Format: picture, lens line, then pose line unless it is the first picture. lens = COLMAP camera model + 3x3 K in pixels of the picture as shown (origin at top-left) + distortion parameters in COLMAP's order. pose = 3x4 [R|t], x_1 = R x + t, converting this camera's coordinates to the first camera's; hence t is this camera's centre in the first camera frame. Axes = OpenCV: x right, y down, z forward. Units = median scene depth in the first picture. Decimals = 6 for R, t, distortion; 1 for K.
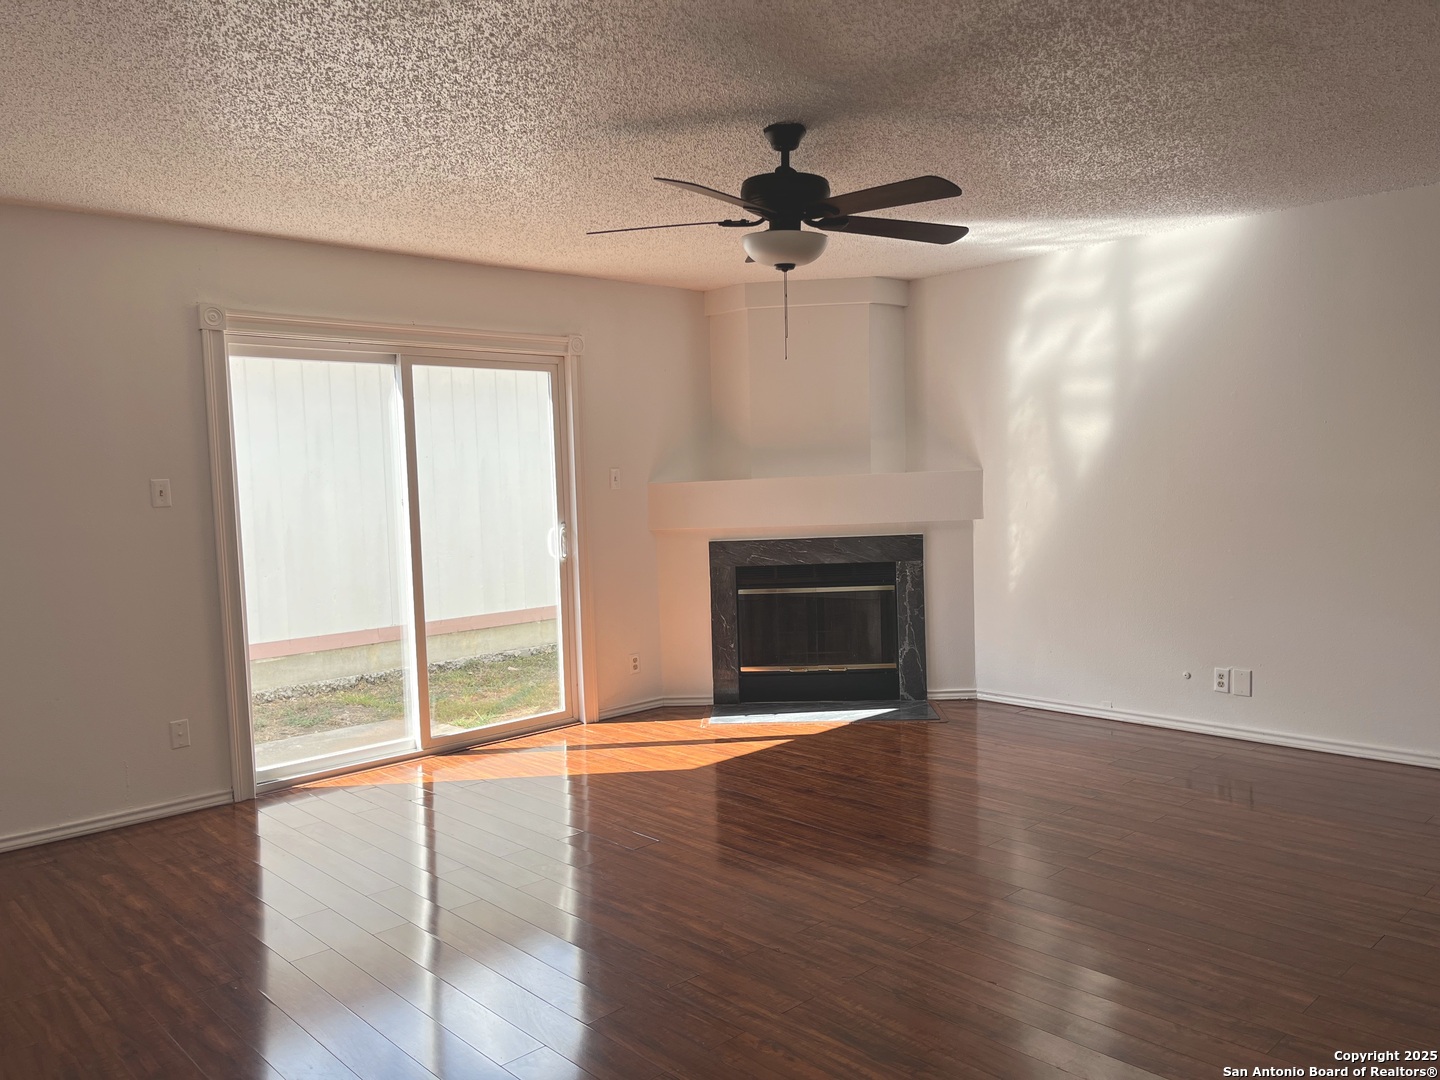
lens RADIAL K [[1094.1, 0, 720.3], [0, 1094.1, 548.7], [0, 0, 1]] dist [0.056095, -0.079371]
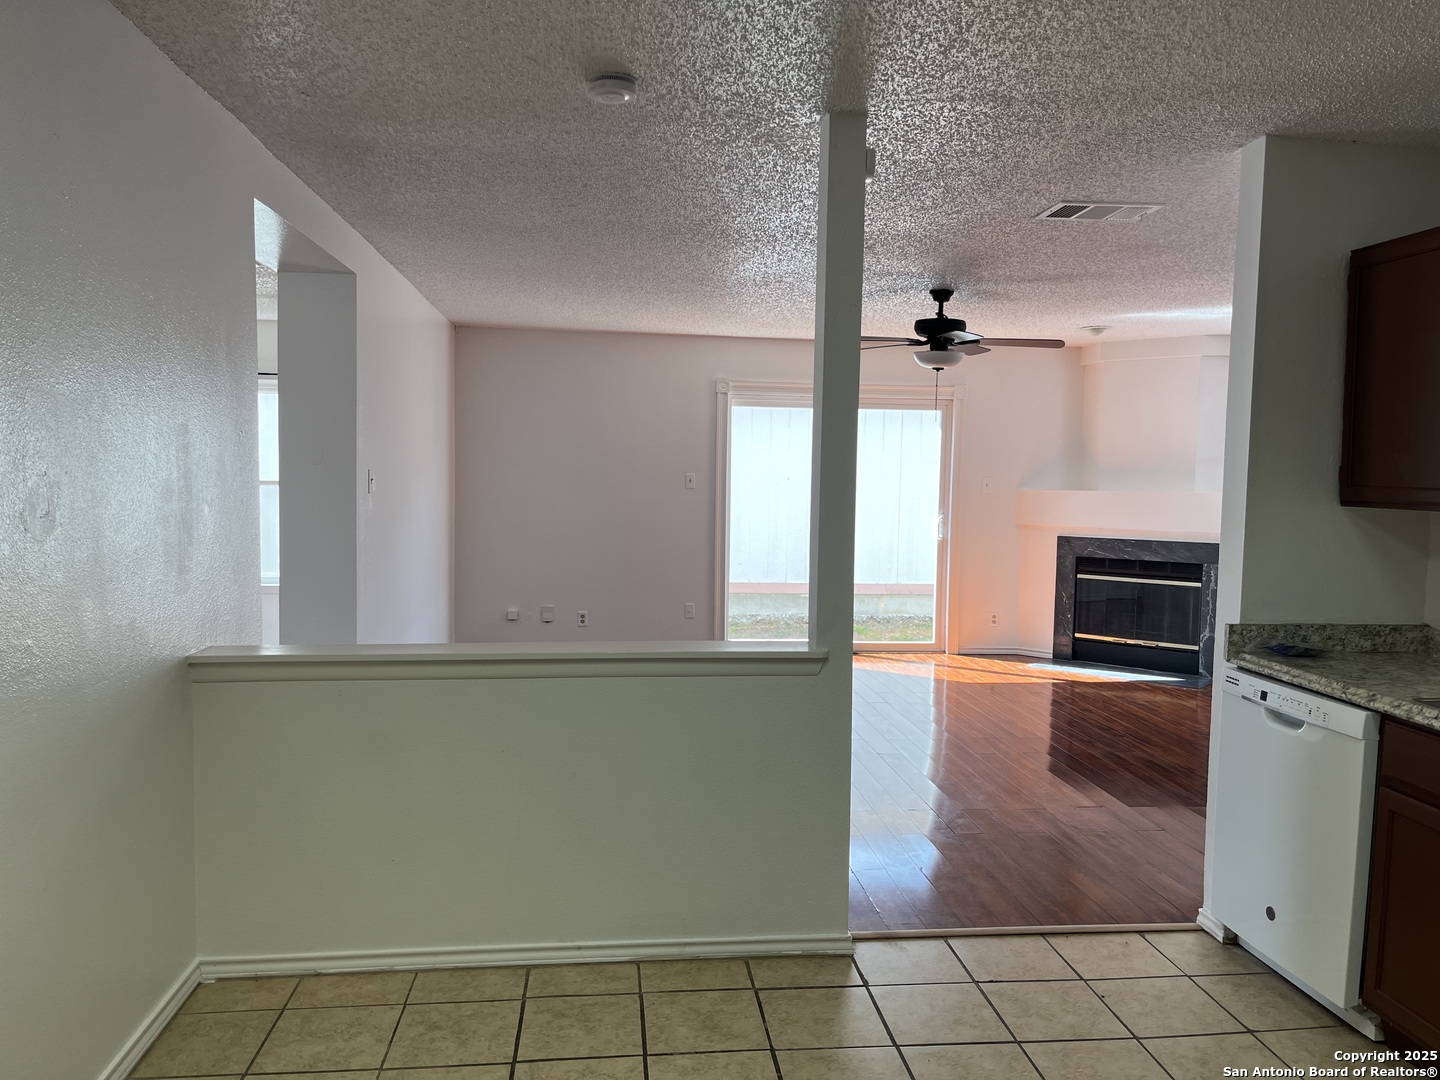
lens RADIAL K [[1094.1, 0, 720.4], [0, 1094.1, 537.7], [0, 0, 1]] dist [0.056095, -0.079371]
pose [[0.797594, 0.081023, -0.597729, 0.465799], [-0.081609, 0.996321, 0.026156, -0.005805], [0.597649, 0.027918, 0.801272, -0.321130]]
